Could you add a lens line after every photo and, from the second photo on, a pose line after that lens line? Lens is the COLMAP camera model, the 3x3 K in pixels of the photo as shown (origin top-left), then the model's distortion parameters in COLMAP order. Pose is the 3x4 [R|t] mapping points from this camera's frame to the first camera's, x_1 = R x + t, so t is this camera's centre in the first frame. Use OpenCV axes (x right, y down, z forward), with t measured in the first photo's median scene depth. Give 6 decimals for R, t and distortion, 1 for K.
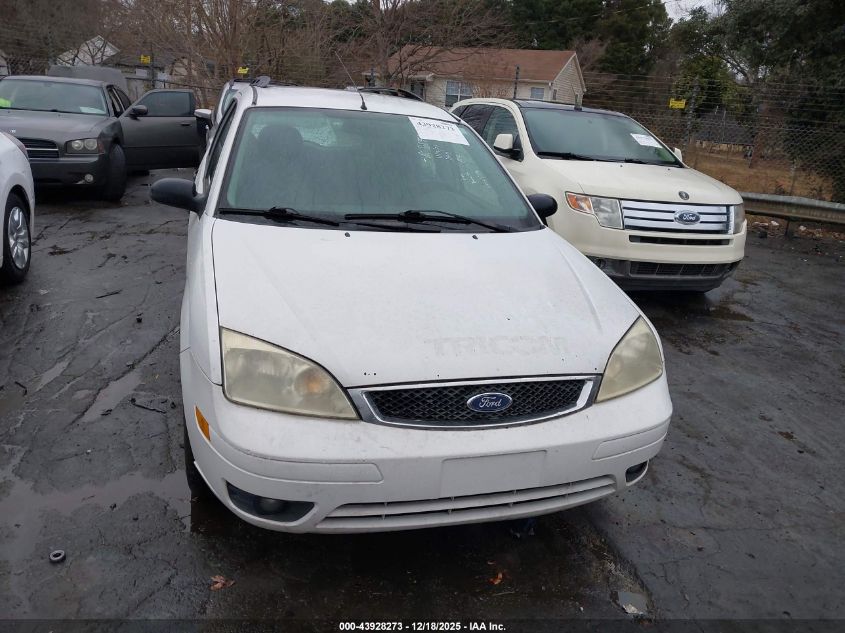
lens RADIAL K [[662.6, 0, 425.7], [0, 662.6, 315.1], [0, 0, 1]] dist [0.031998, -0.035283]
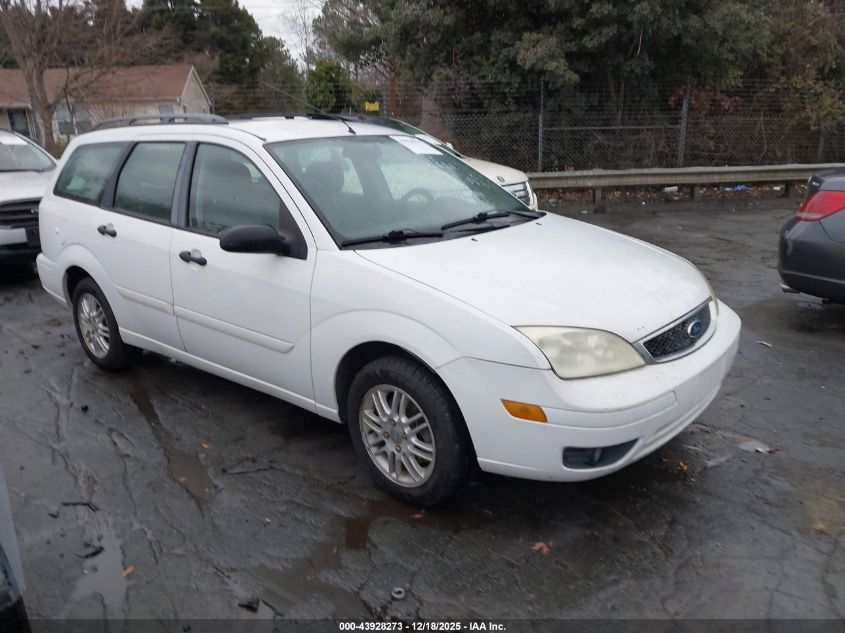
lens RADIAL K [[662.6, 0, 425.7], [0, 662.6, 315.1], [0, 0, 1]] dist [0.031998, -0.035283]
pose [[0.847291, -0.244268, 0.471625, -0.158415], [0.250593, 0.966773, 0.050519, -0.015729], [-0.468295, 0.075381, 0.880351, 0.010481]]
